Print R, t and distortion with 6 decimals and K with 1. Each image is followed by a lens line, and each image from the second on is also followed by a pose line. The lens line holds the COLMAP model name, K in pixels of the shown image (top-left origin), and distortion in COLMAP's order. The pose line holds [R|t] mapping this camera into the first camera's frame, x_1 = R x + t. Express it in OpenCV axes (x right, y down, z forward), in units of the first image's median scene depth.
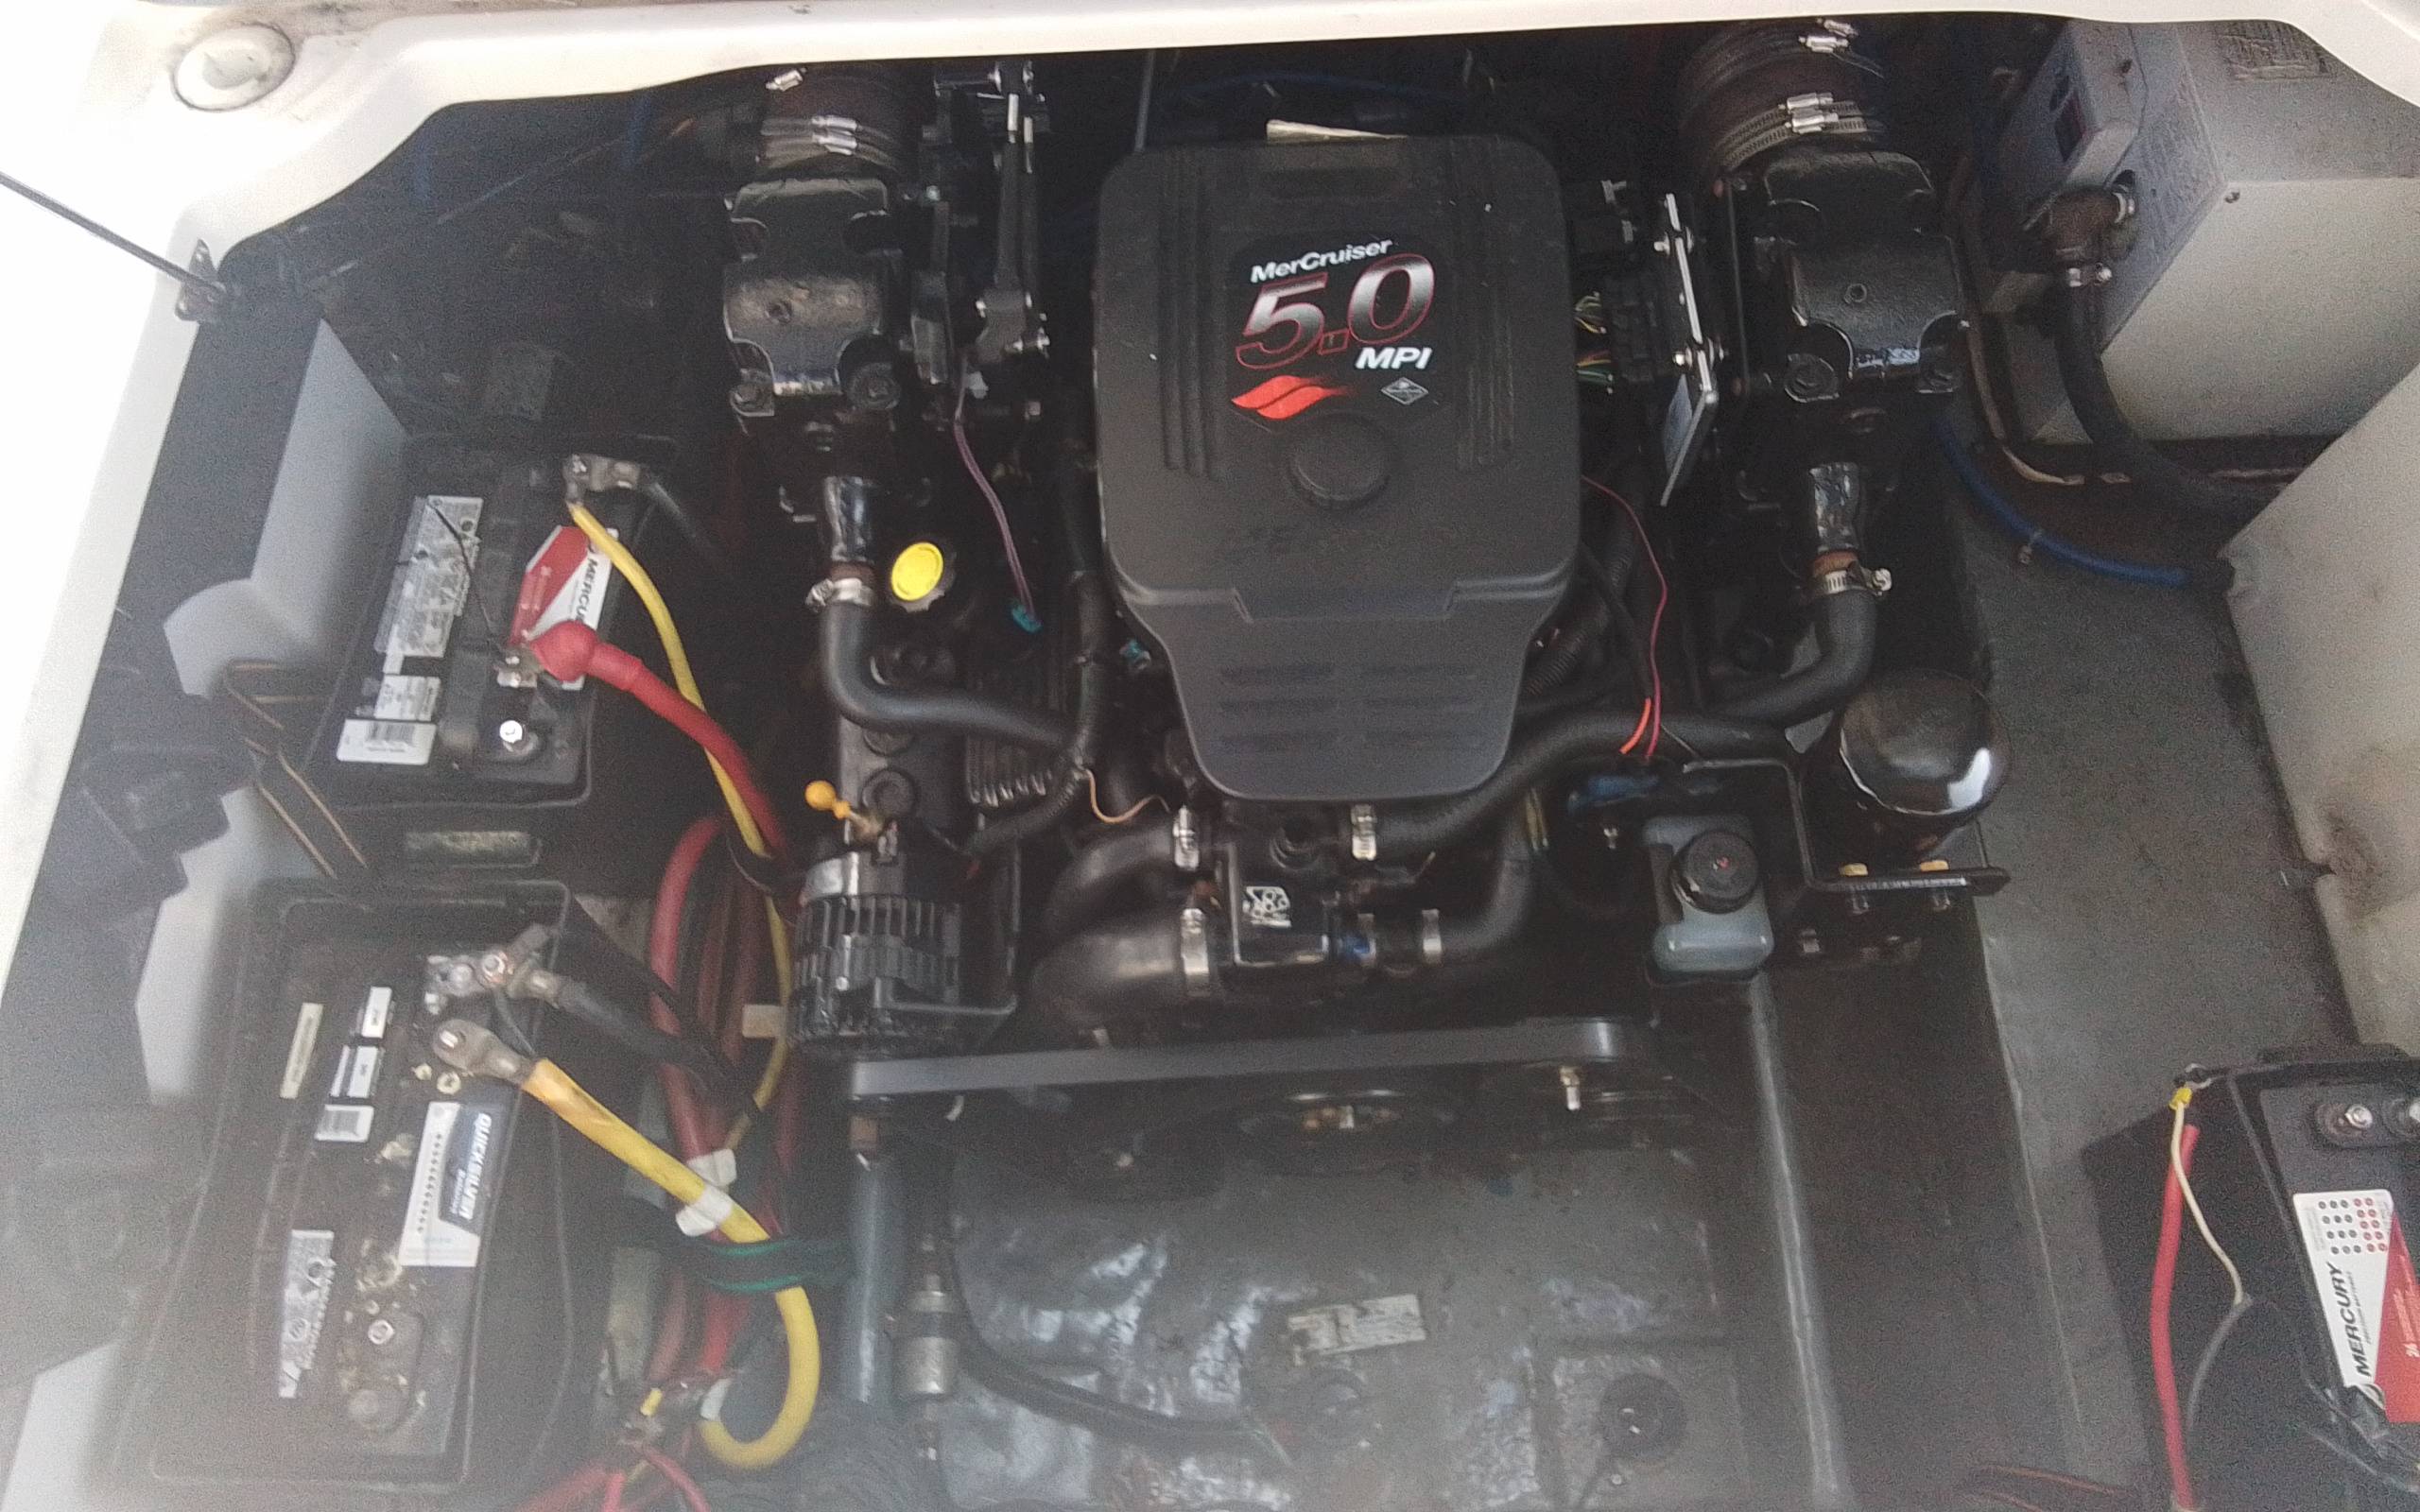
lens RADIAL K [[1682.4, 0, 1197.8], [0, 1682.4, 750.7], [0, 0, 1]] dist [0.053737, -0.066346]
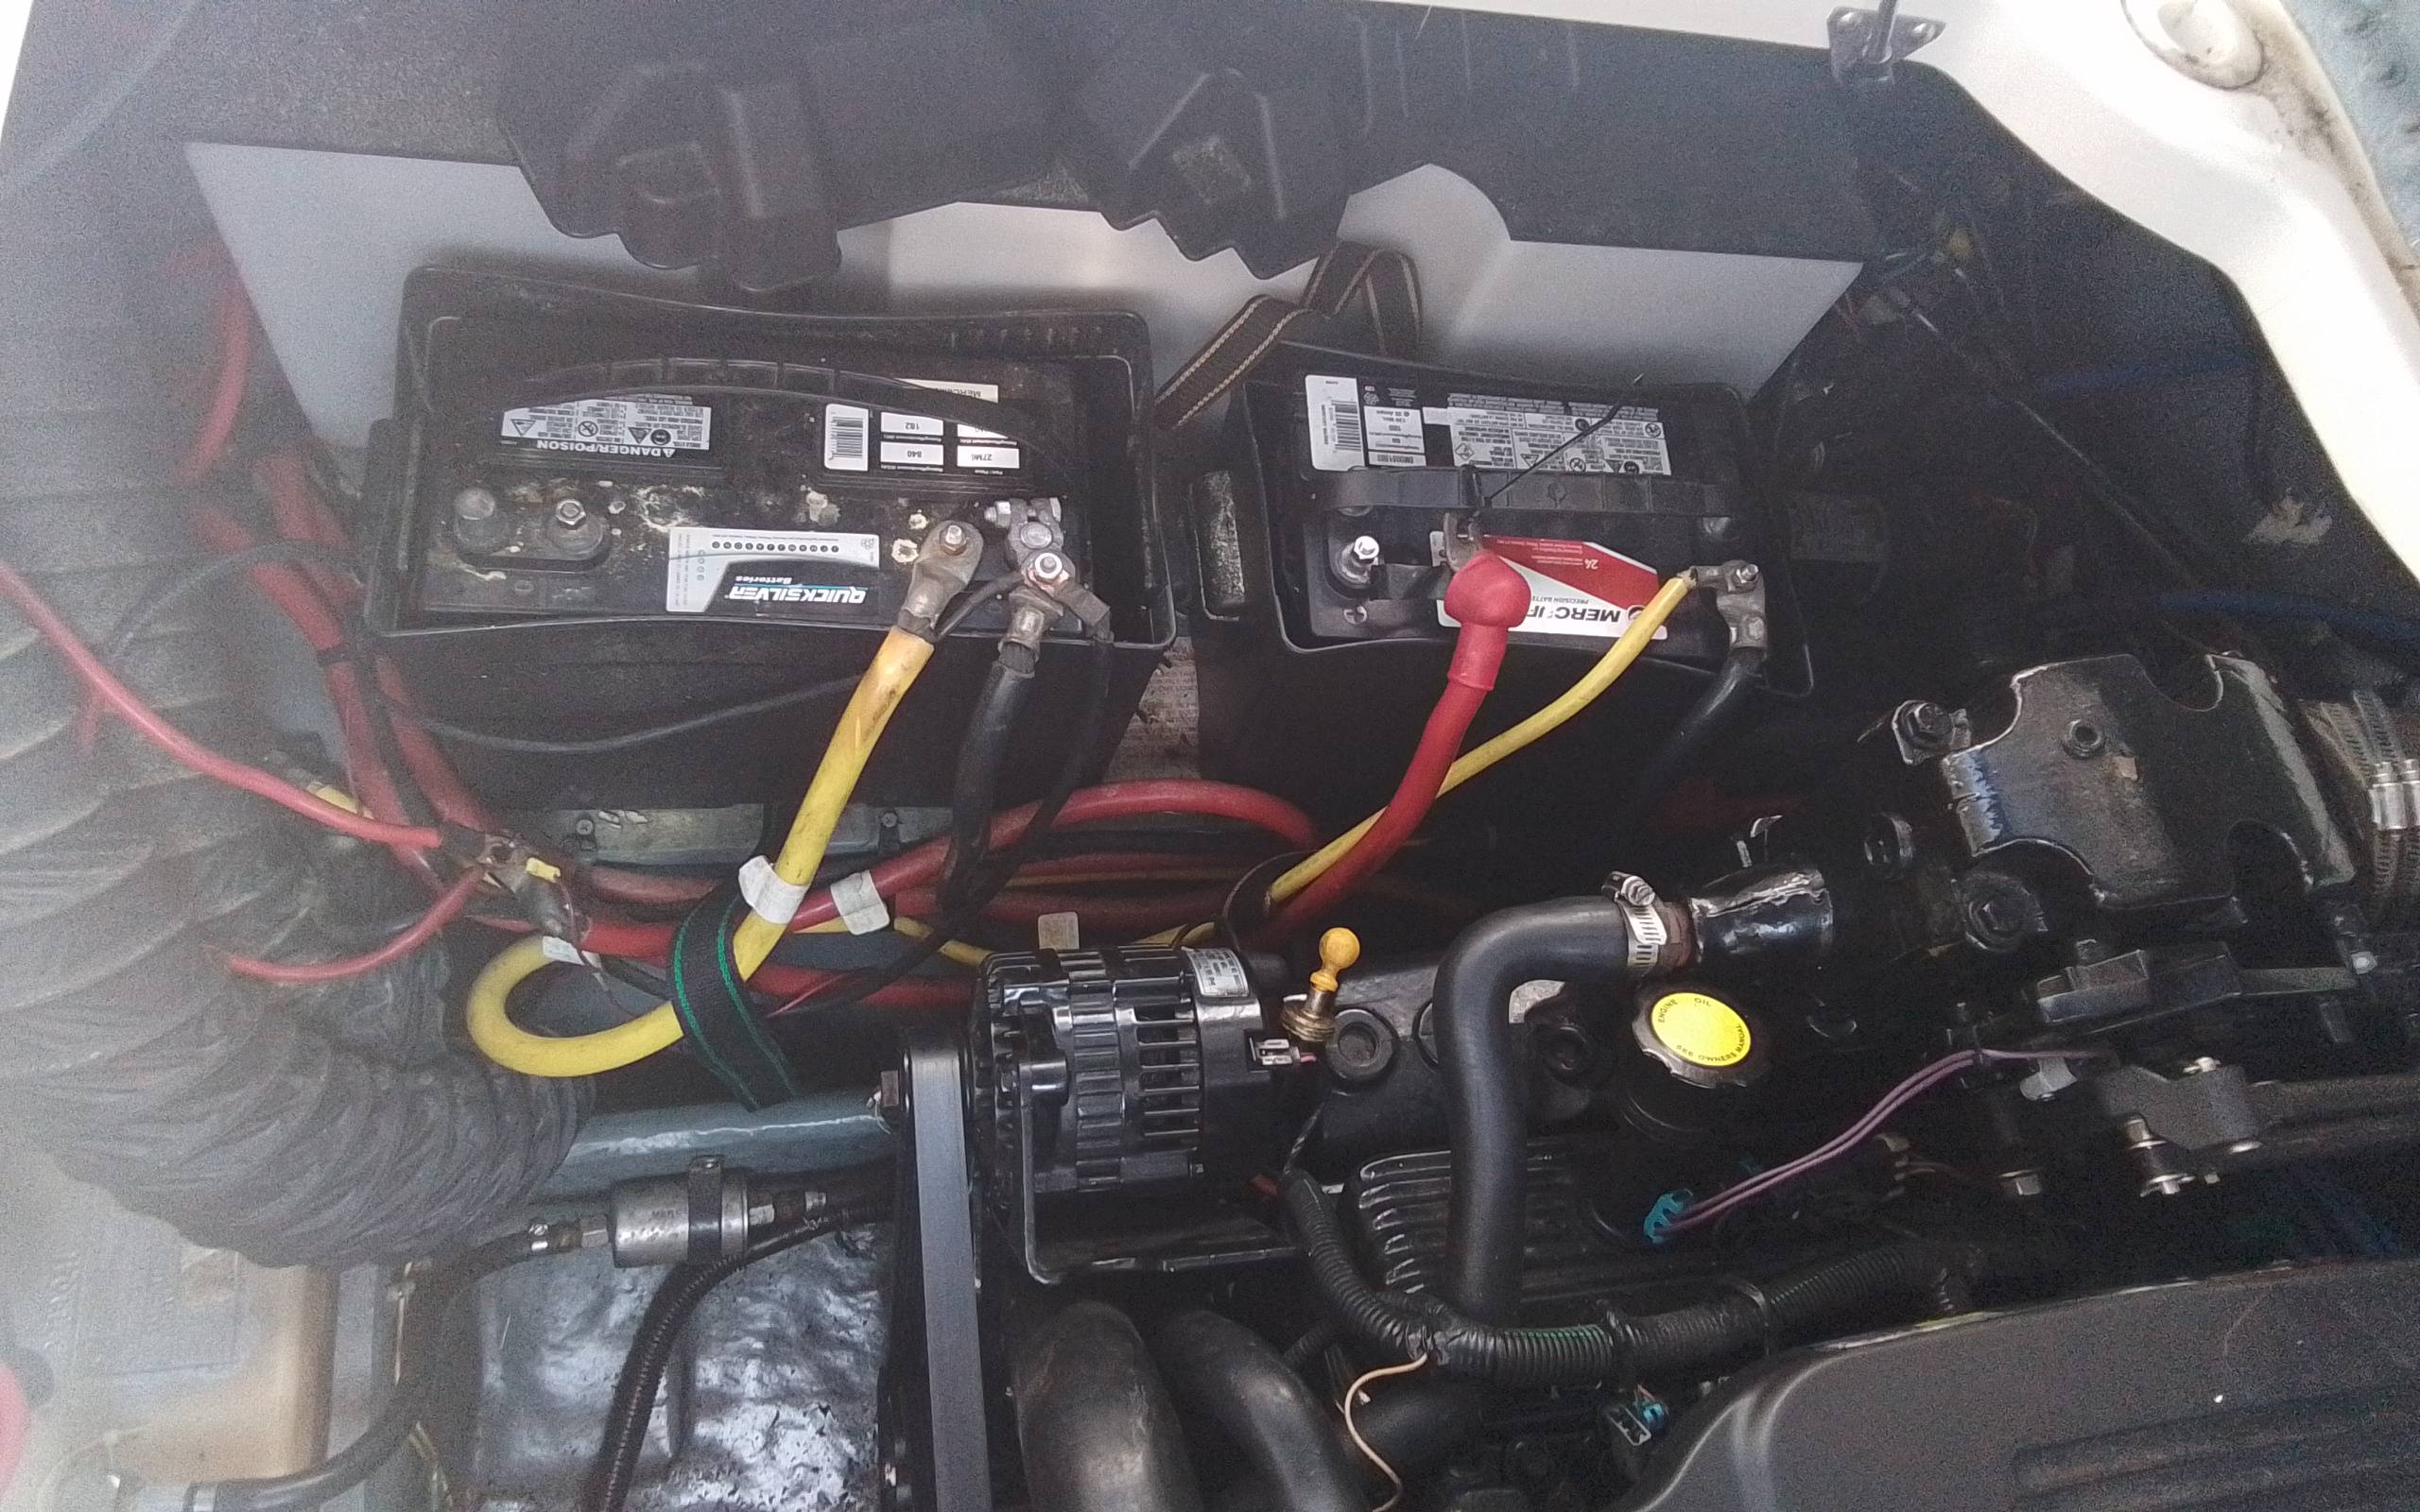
lens RADIAL K [[1682.4, 0, 1200.3], [0, 1682.4, 776.9], [0, 0, 1]] dist [0.053737, -0.066346]
pose [[0.108153, 0.919476, -0.377978, -0.035295], [-0.974136, 0.173897, 0.144289, -0.031883], [0.198400, 0.352597, 0.914501, 0.352572]]
